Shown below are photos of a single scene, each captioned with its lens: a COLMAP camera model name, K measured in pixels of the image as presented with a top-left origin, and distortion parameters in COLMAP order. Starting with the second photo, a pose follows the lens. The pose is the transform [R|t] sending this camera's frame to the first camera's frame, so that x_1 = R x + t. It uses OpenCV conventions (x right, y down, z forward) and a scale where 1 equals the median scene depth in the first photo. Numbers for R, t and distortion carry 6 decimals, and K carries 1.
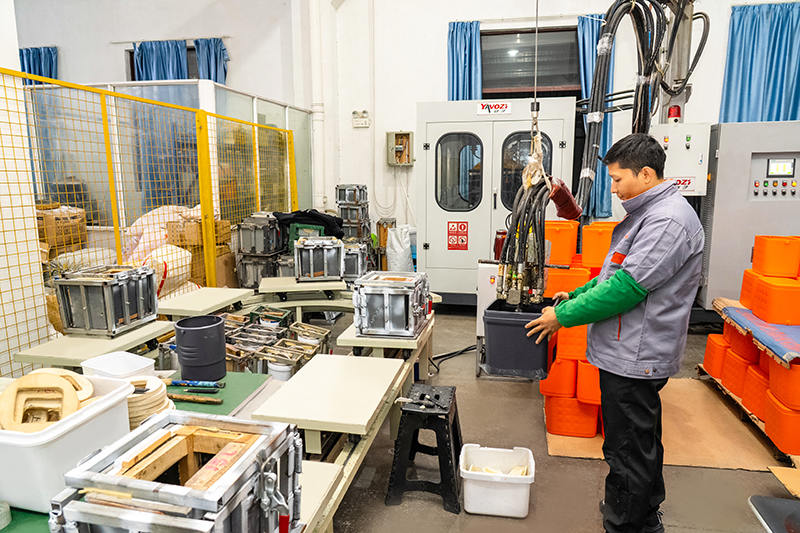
lens RADIAL K [[538.1, 0, 400.2], [0, 538.1, 266.7], [0, 0, 1]] dist [-0.012064, 0.003897]
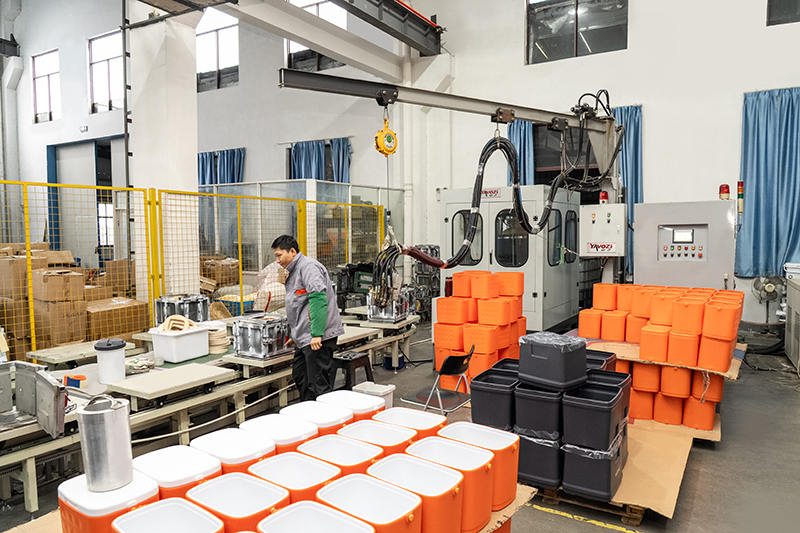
lens RADIAL K [[573.4, 0, 399.3], [0, 573.4, 267.0], [0, 0, 1]] dist [-0.010462, -0.001480]
pose [[0.944170, 0.019427, -0.328885, 0.374310], [-0.053993, 0.993887, -0.096294, 0.046391], [0.325004, 0.108675, 0.939448, -0.392758]]
